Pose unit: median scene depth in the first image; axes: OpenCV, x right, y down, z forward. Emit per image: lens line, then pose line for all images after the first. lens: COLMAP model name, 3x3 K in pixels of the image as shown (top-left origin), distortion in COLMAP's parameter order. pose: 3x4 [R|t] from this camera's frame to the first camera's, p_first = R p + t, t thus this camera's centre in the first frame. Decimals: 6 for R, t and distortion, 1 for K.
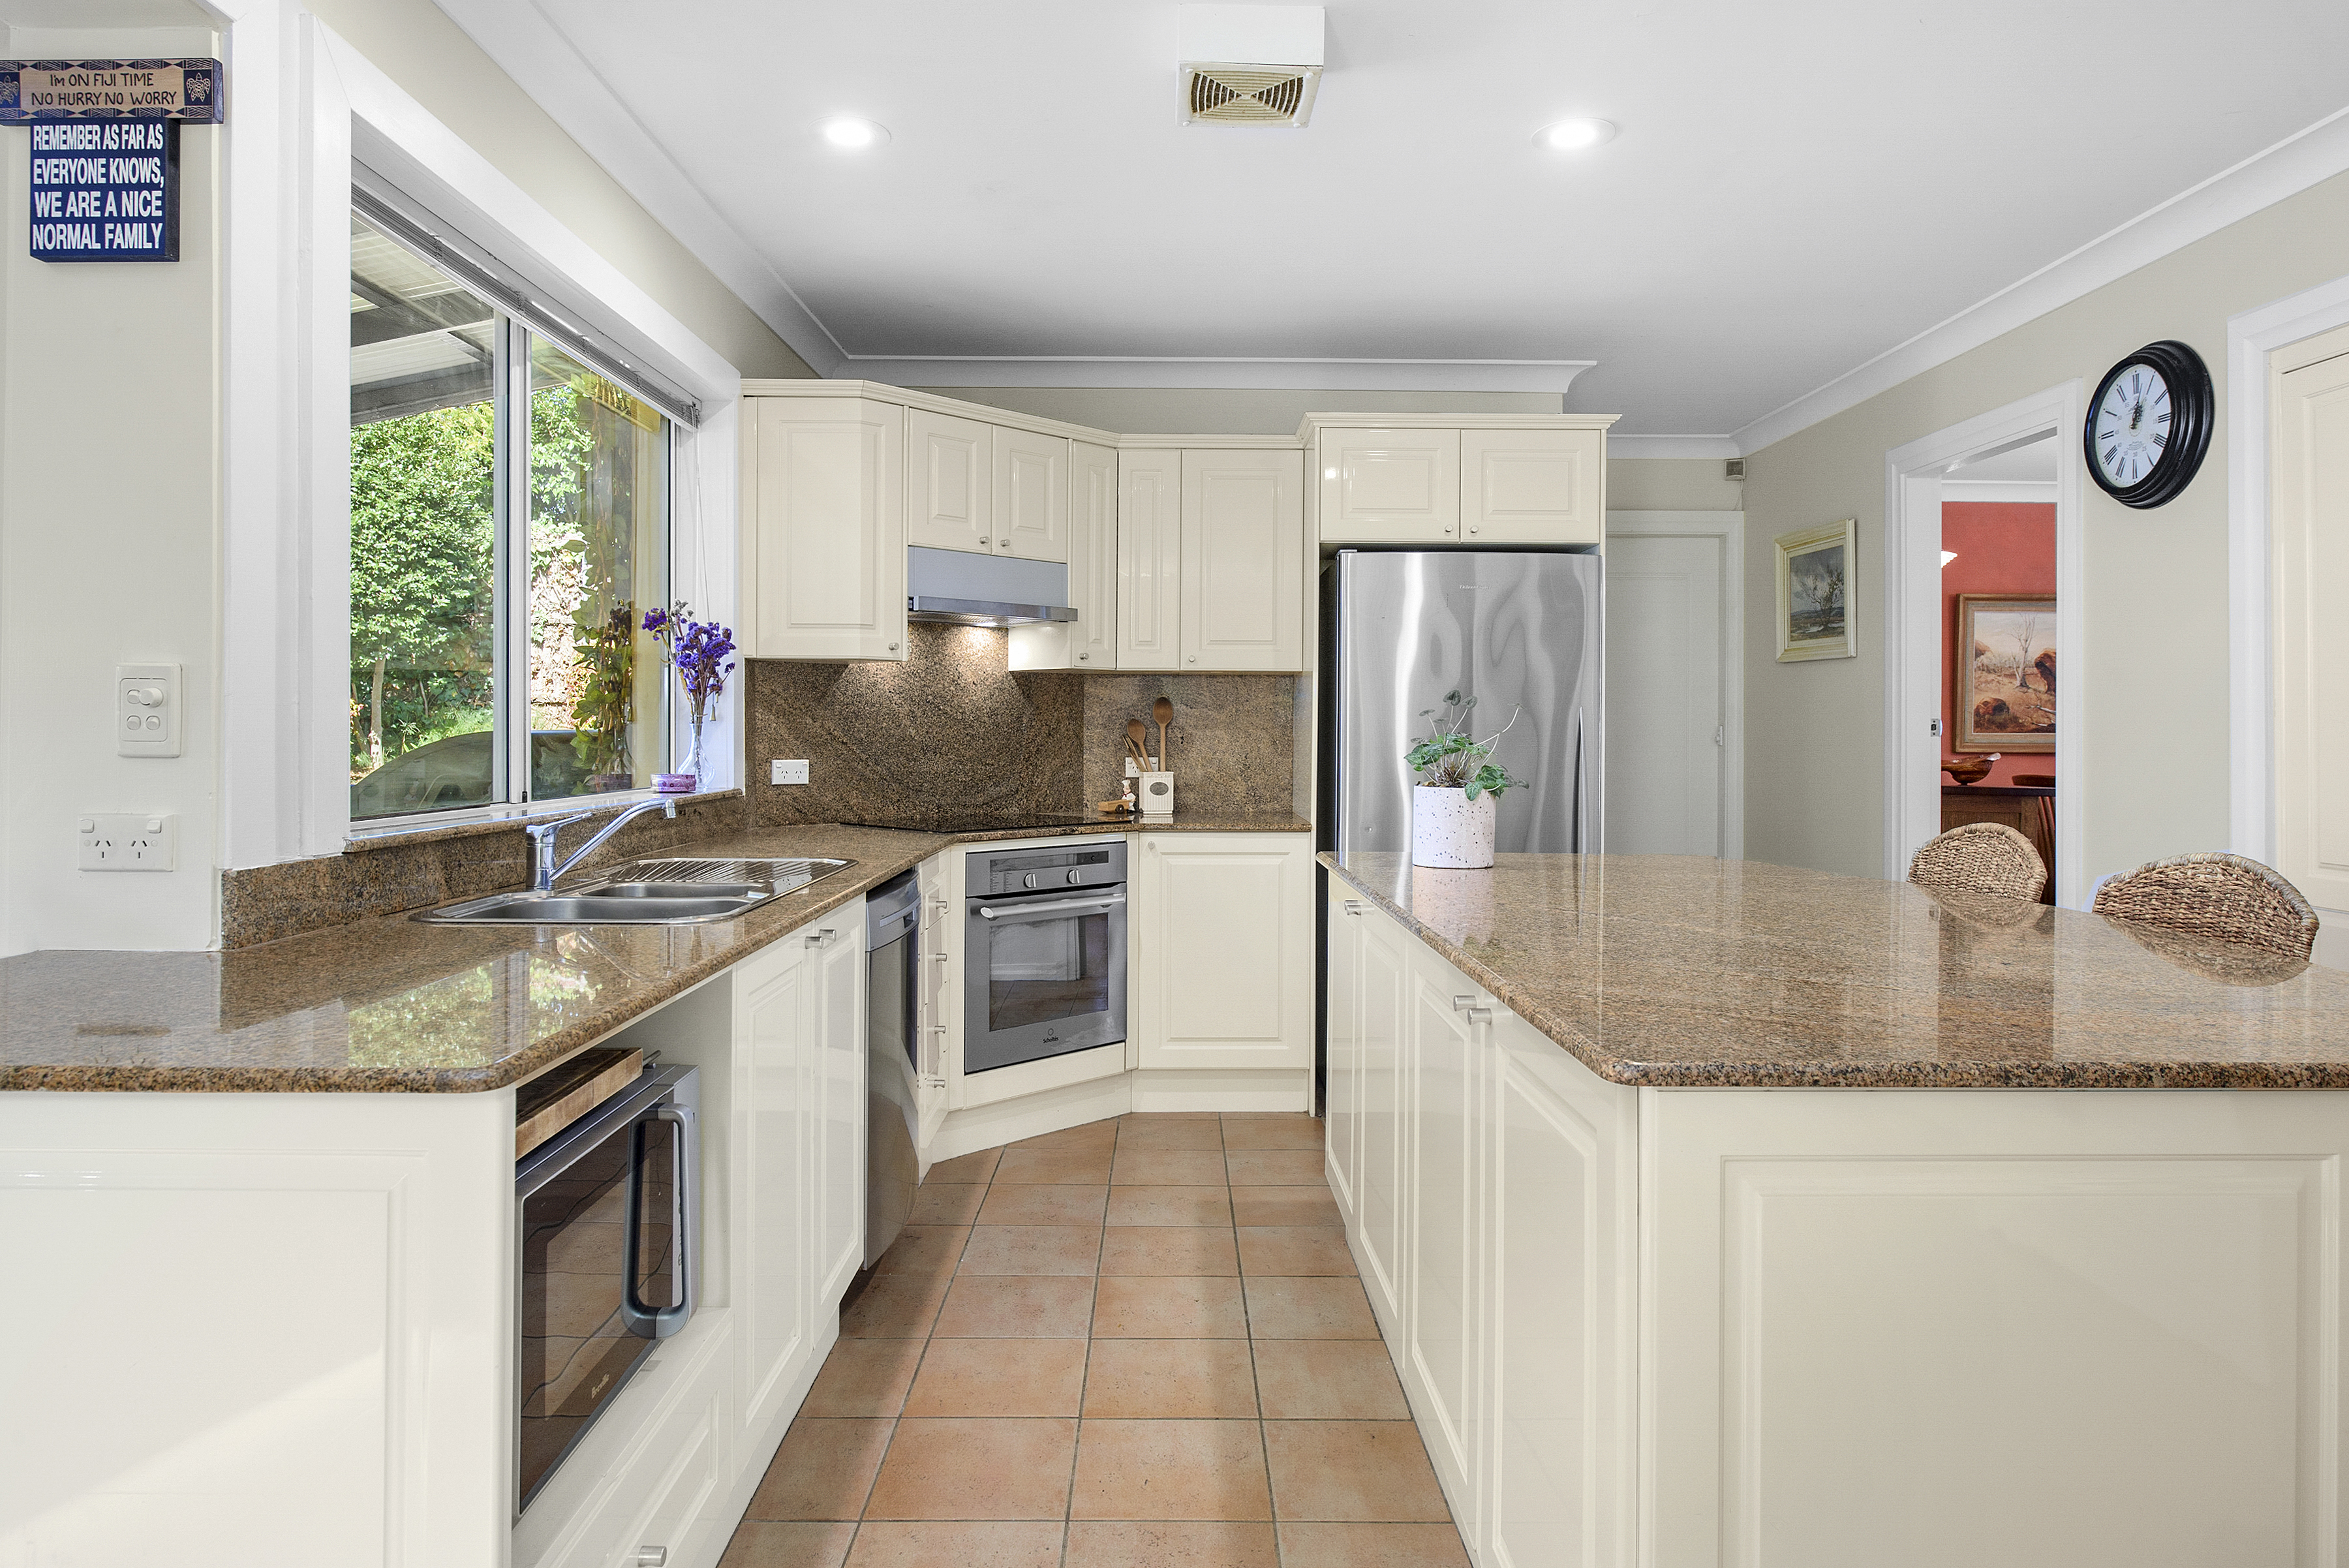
lens RADIAL K [[1409.4, 0, 1175.4], [0, 1409.4, 764.0], [0, 0, 1]] dist [0.001011, 0.000009]
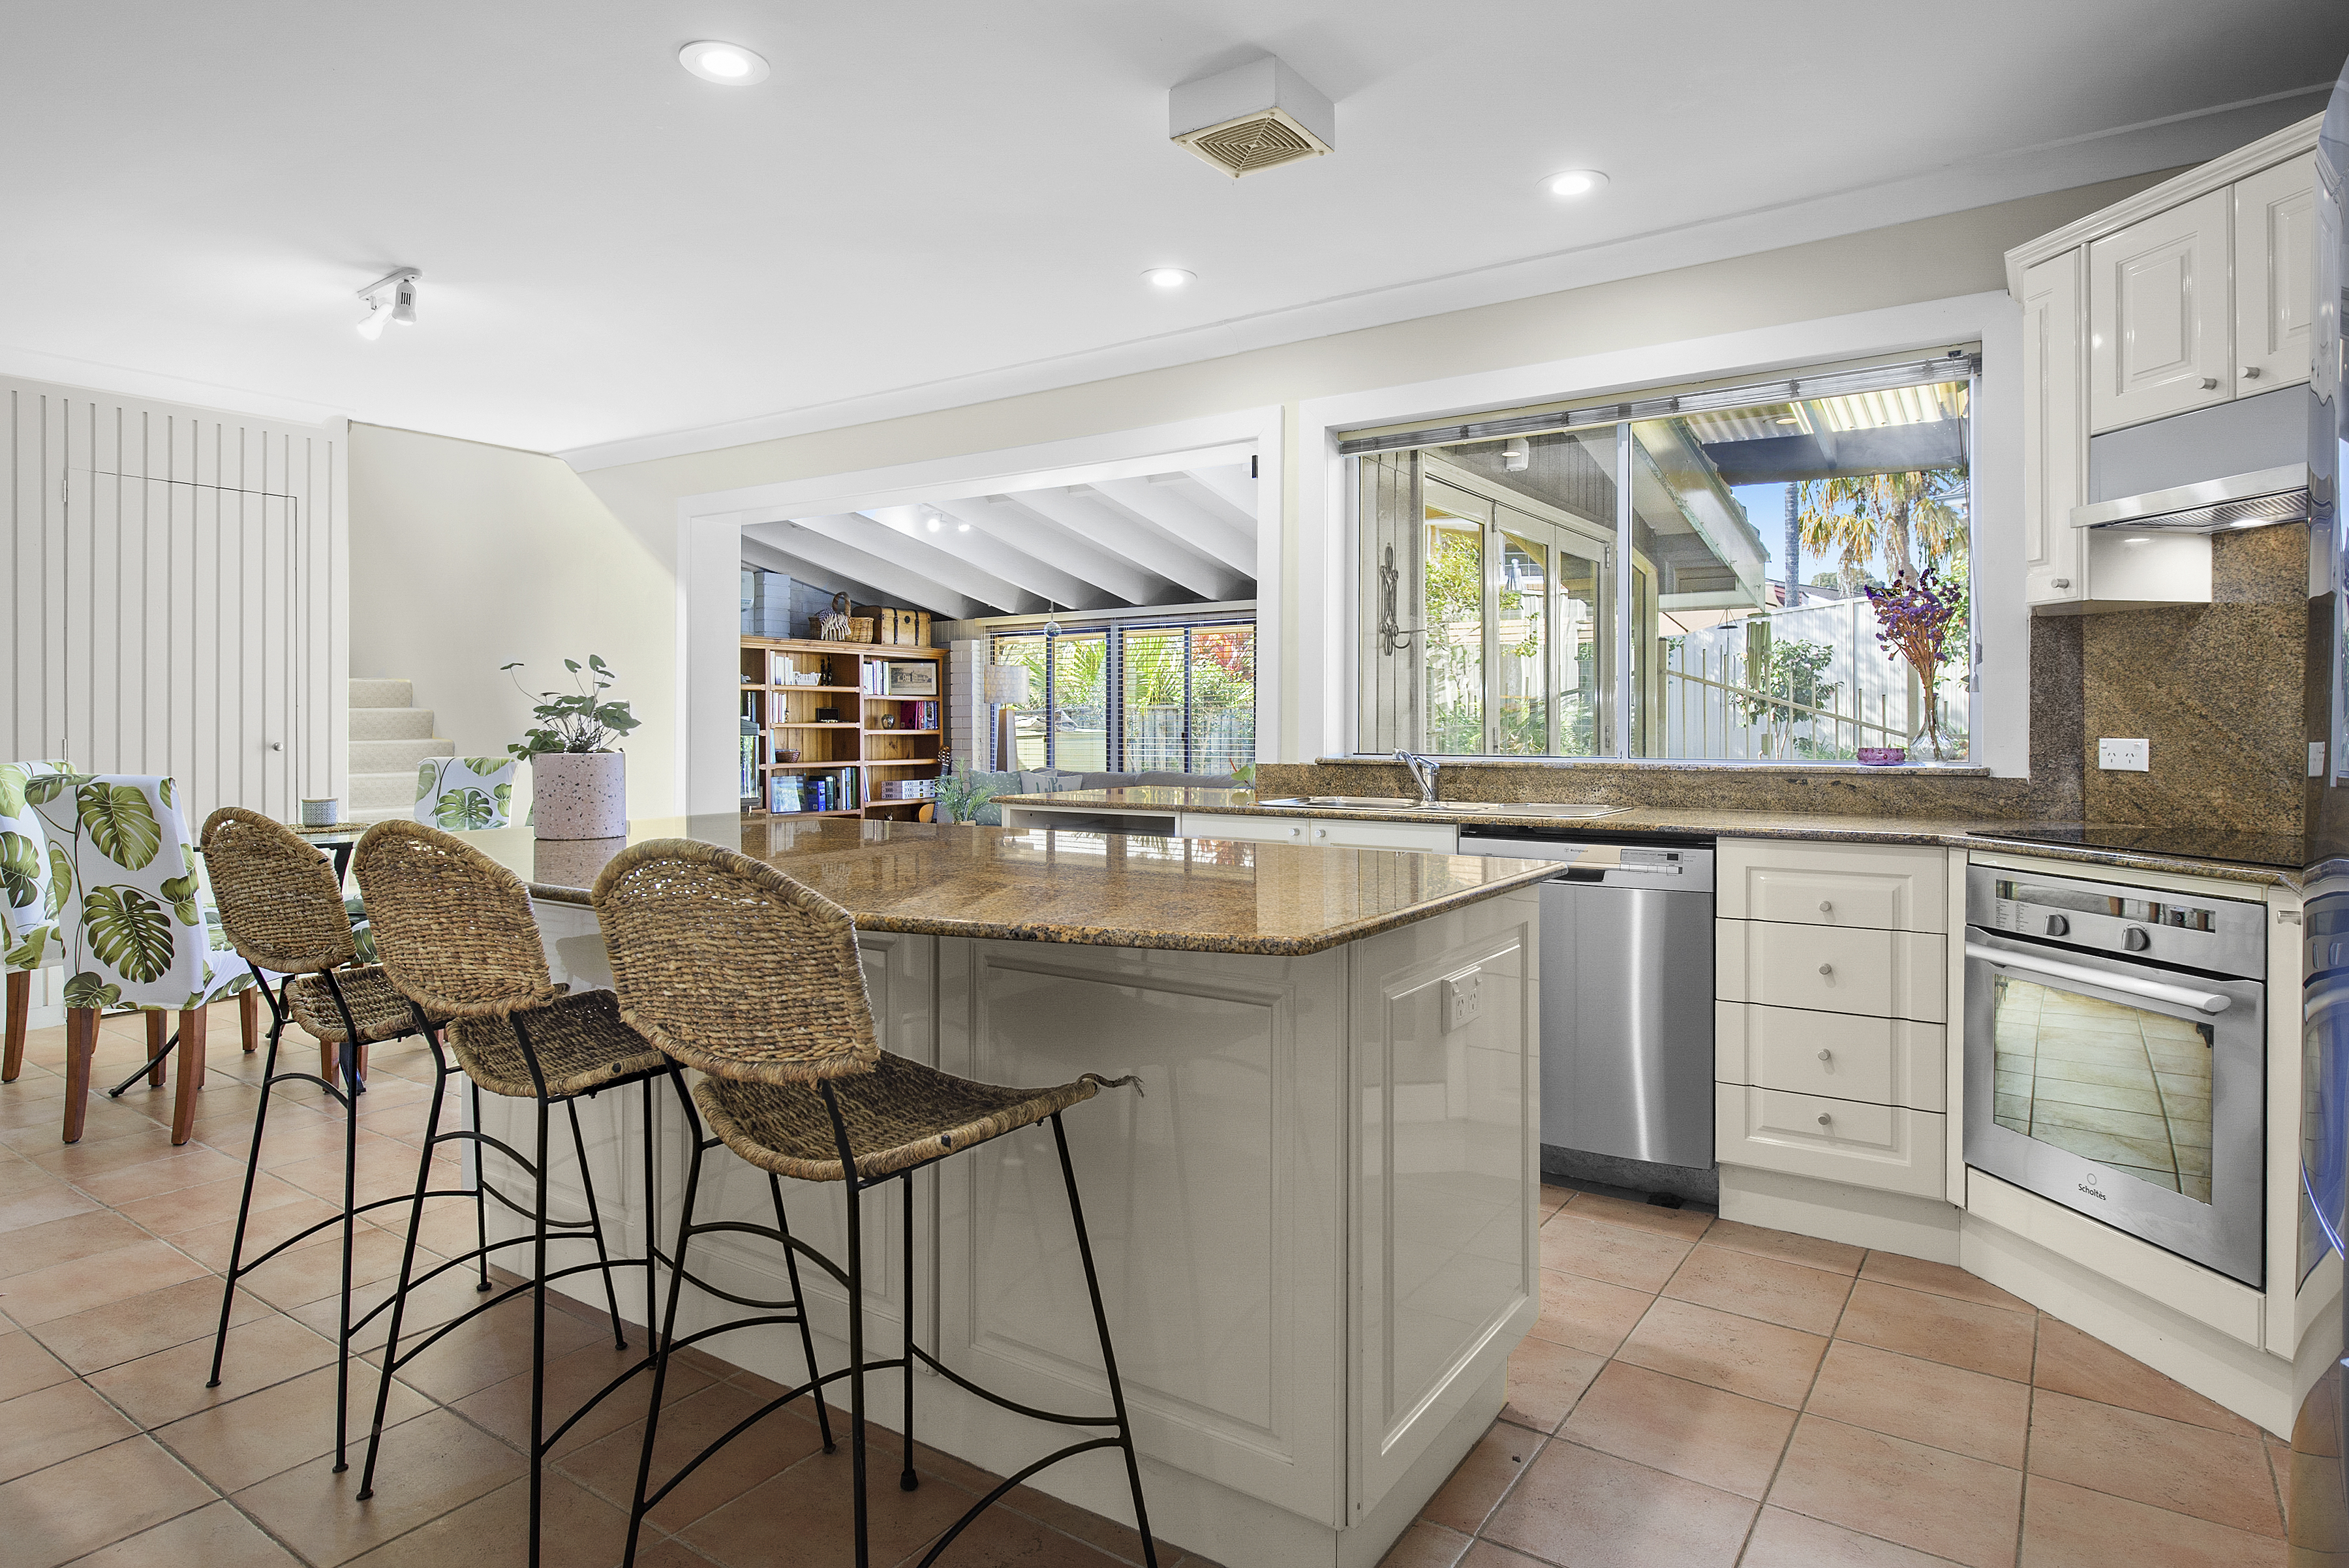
lens RADIAL K [[1303.5, 0, 1190.5], [0, 1303.5, 729.5], [0, 0, 1]] dist [-0.000041, -0.000011]
pose [[-0.574886, -0.004459, -0.818222, 0.497258], [-0.010911, 0.999938, 0.002216, -0.003369], [0.818161, 0.010201, -0.574899, 0.817483]]
